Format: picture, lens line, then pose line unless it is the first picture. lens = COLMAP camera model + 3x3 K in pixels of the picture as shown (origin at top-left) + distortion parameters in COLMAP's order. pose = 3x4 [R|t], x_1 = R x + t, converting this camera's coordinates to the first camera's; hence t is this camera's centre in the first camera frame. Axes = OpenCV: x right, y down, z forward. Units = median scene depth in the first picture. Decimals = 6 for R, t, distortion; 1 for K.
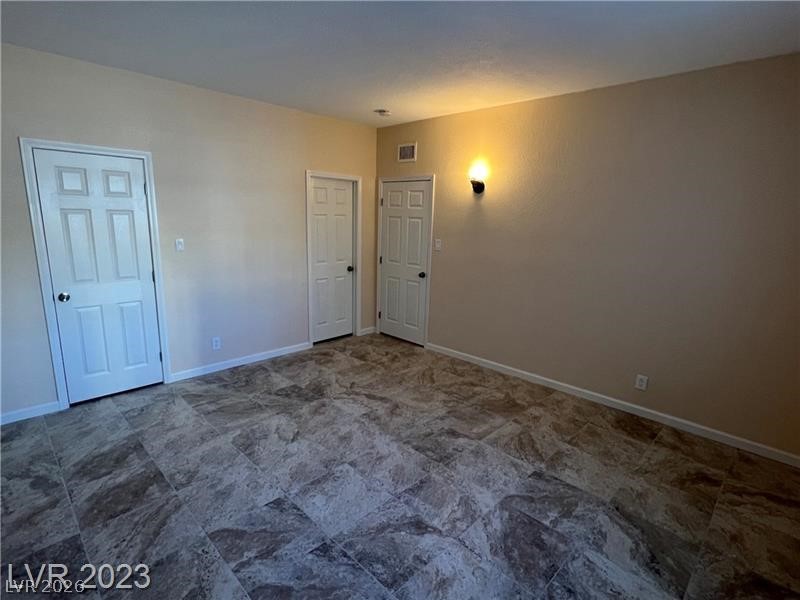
lens RADIAL K [[405.0, 0, 399.7], [0, 405.0, 299.4], [0, 0, 1]] dist [-0.000624, 0.000276]
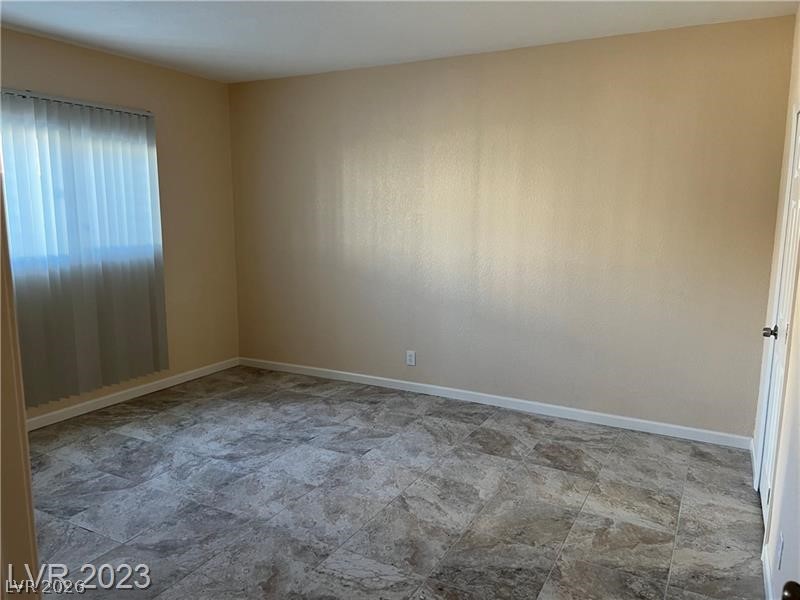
lens RADIAL K [[601.2, 0, 400.3], [0, 601.2, 301.0], [0, 0, 1]] dist [0.016504, 0.001098]
pose [[-0.960166, 0.008142, -0.279311, 0.049322], [-0.090178, 0.937063, 0.337314, -0.390952], [0.264479, 0.349066, -0.899002, 1.992679]]
